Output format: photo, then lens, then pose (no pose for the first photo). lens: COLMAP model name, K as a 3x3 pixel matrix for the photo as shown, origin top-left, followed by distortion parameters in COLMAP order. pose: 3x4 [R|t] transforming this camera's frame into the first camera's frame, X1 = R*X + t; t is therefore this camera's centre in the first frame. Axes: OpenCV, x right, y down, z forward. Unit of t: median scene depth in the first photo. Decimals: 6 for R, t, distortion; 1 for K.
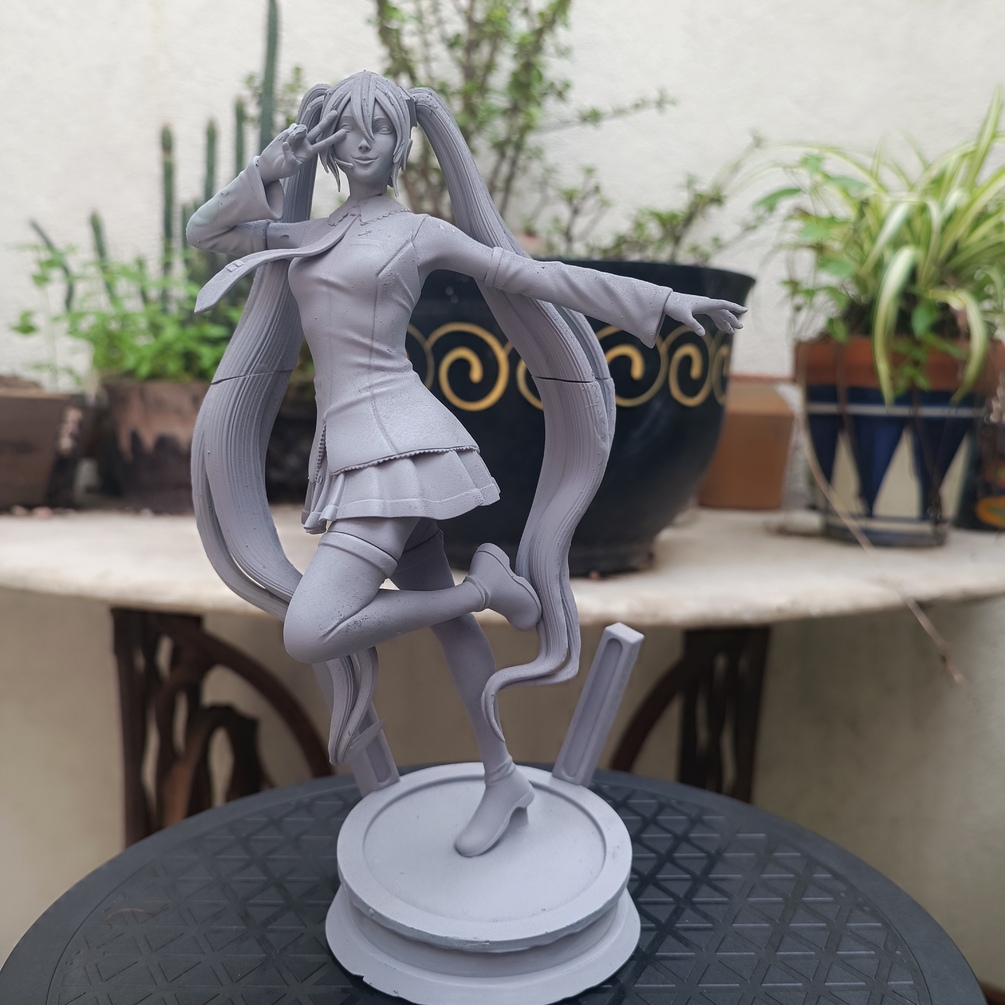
lens RADIAL K [[1016.7, 0, 479.2], [0, 1016.7, 503.0], [0, 0, 1]] dist [-0.004250, 0.009802]
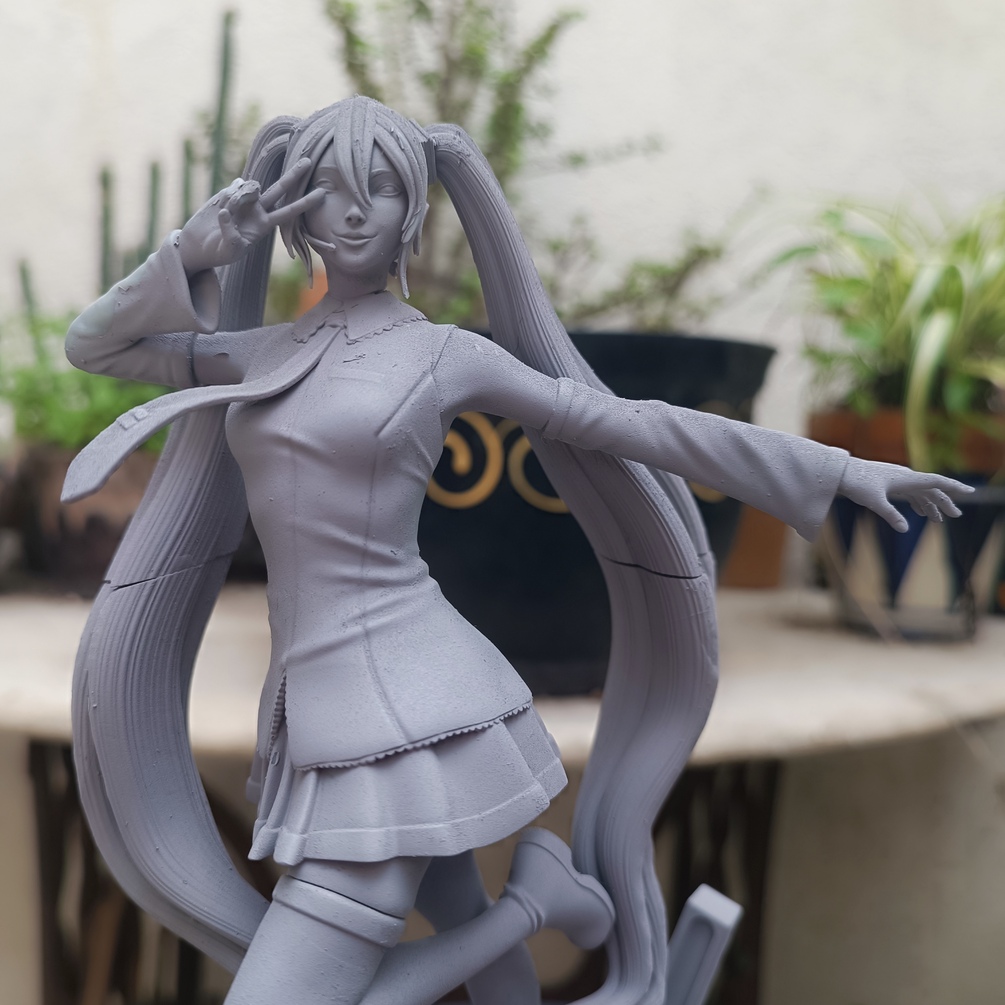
lens RADIAL K [[1027.7, 0, 470.5], [0, 1027.7, 501.5], [0, 0, 1]] dist [-0.018391, 0.004072]
pose [[0.999368, 0.005436, 0.035133, -0.058418], [-0.004064, 0.999231, -0.038988, -0.142538], [-0.035318, 0.038821, 0.998622, 0.355030]]
